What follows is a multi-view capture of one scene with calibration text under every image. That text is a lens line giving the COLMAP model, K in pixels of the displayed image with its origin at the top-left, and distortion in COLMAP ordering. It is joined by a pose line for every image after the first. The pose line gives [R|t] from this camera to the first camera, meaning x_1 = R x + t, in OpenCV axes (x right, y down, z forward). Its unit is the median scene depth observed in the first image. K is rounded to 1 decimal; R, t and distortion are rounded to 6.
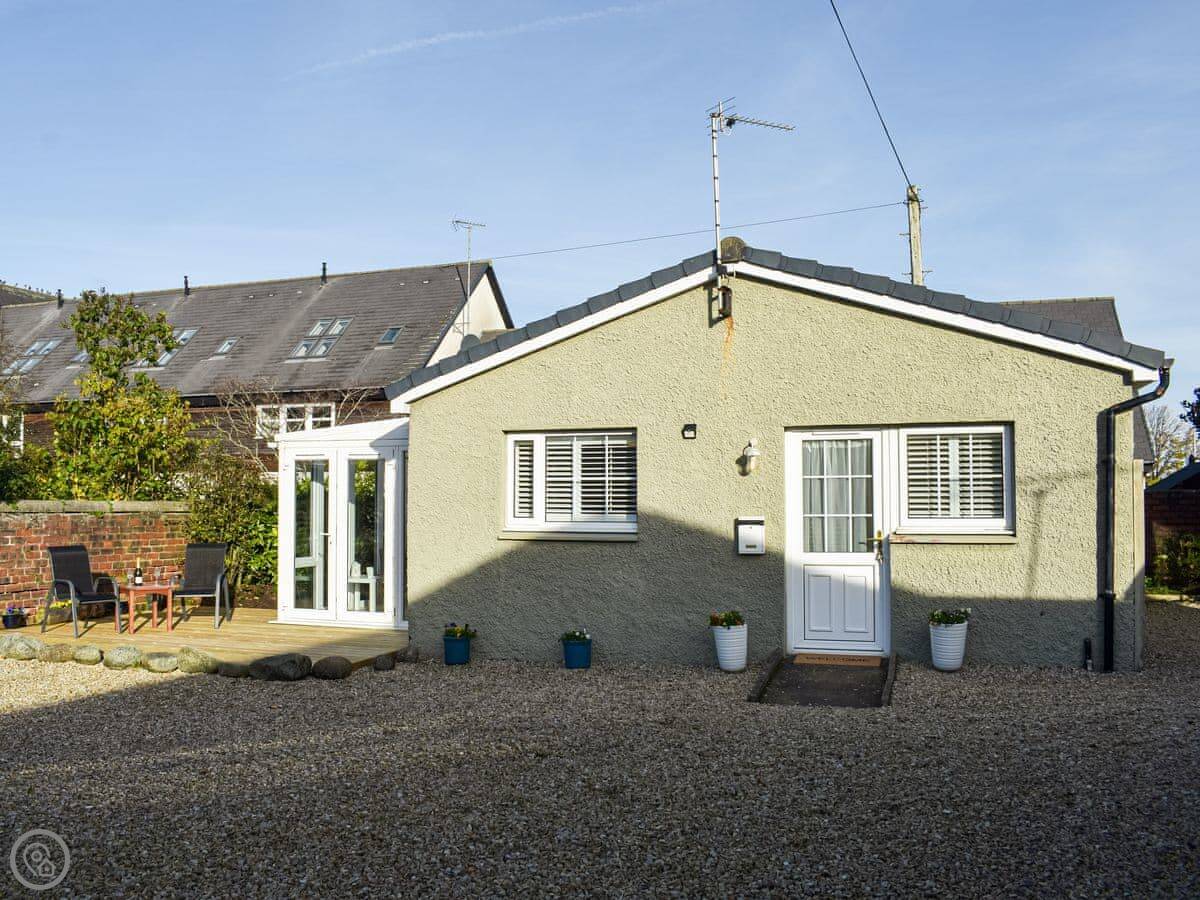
lens RADIAL K [[1057.7, 0, 600.0], [0, 1057.7, 450.0], [0, 0, 1]] dist [-0.108542, 0.002412]
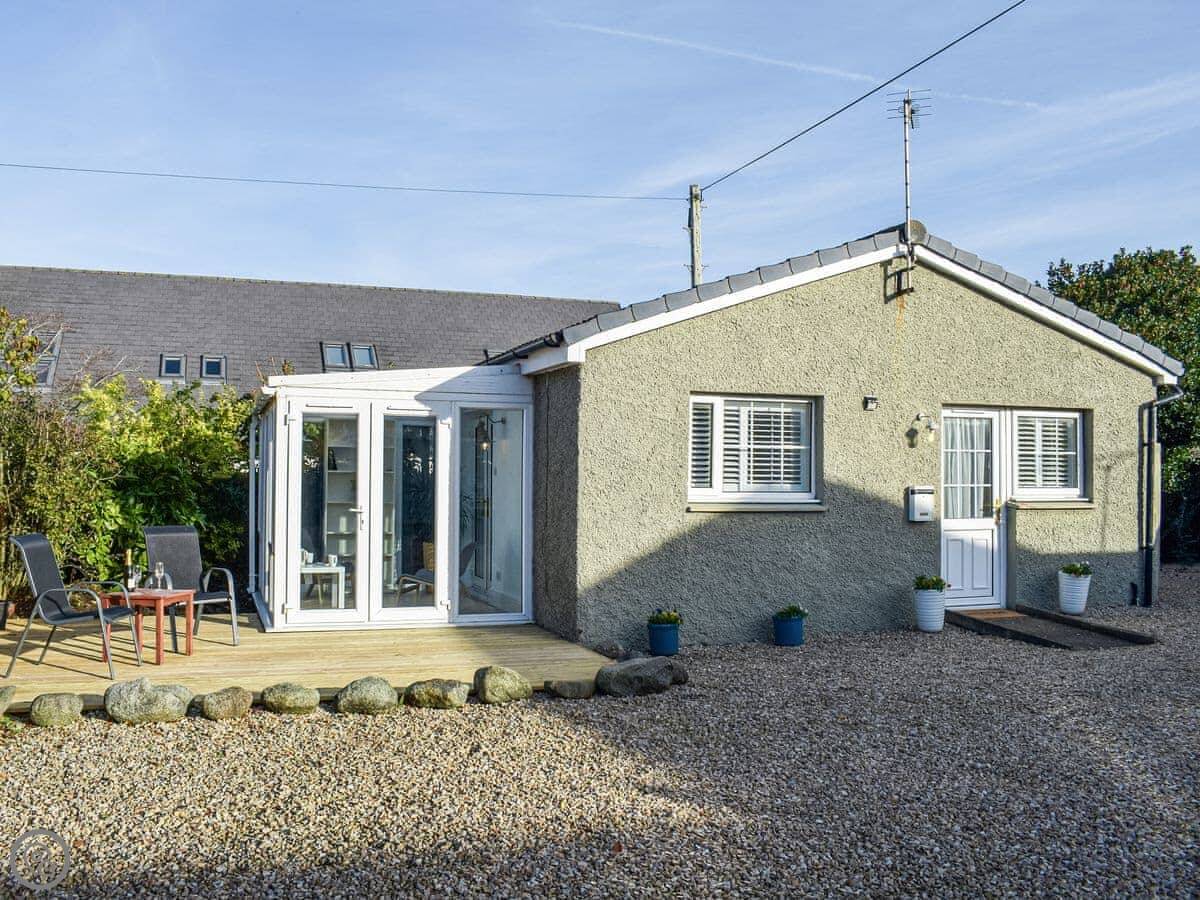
lens RADIAL K [[1057.7, 0, 600.0], [0, 1057.7, 450.0], [0, 0, 1]] dist [-0.108542, 0.002412]
pose [[0.790829, 0.024006, 0.611567, -0.755160], [-0.035280, 0.999357, 0.006394, 0.031109], [-0.611020, -0.026633, 0.791167, 0.360578]]
